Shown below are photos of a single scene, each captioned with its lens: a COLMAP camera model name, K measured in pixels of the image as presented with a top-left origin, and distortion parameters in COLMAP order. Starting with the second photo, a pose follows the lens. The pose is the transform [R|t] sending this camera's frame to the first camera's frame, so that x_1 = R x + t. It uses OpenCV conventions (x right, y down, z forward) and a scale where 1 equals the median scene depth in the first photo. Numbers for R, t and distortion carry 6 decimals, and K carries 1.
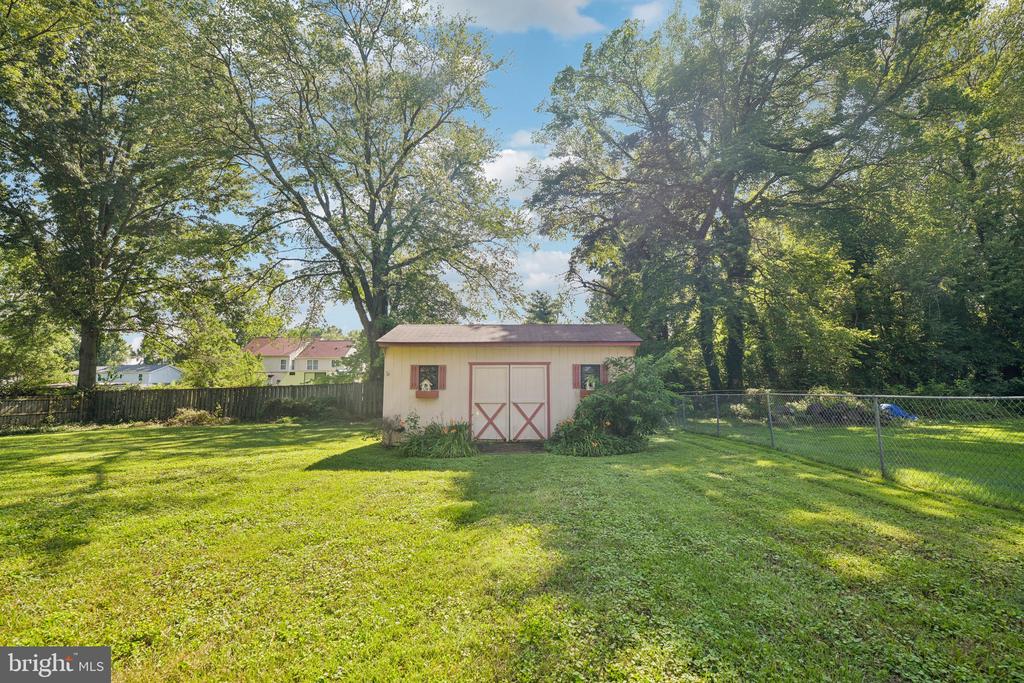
lens RADIAL K [[476.8, 0, 512.0], [0, 476.8, 341.5], [0, 0, 1]] dist [-0.001232, -0.000239]
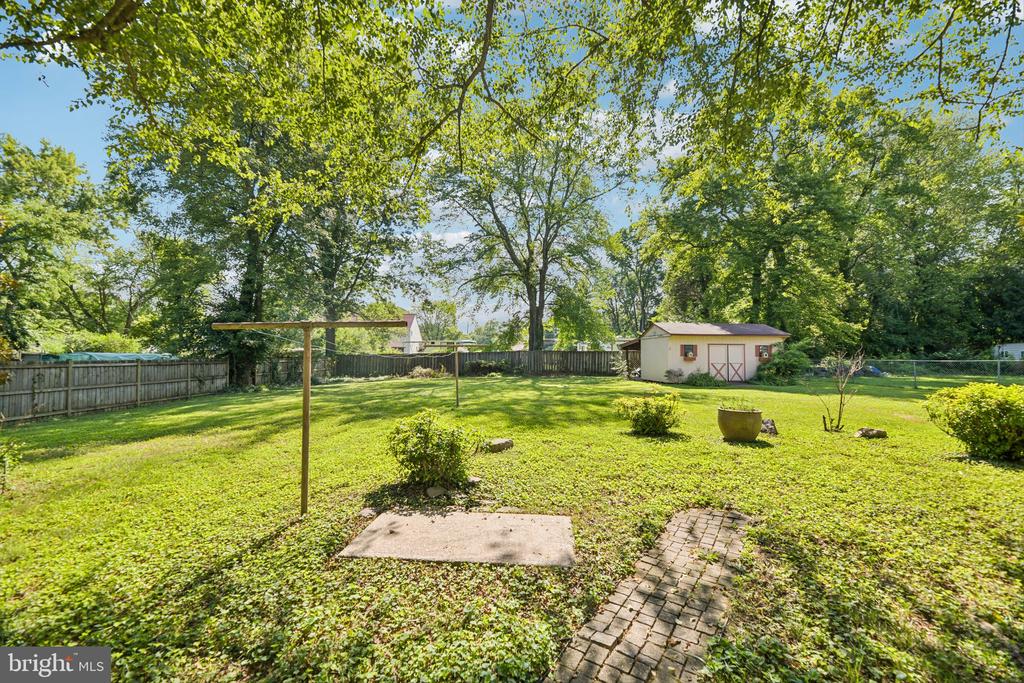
lens RADIAL K [[413.2, 0, 511.3], [0, 413.2, 339.6], [0, 0, 1]] dist [0.001323, -0.005678]
pose [[0.998640, 0.012156, 0.050701, -1.047086], [-0.015307, 0.997945, 0.062227, -0.074233], [-0.049840, -0.062919, 0.996773, -0.766222]]
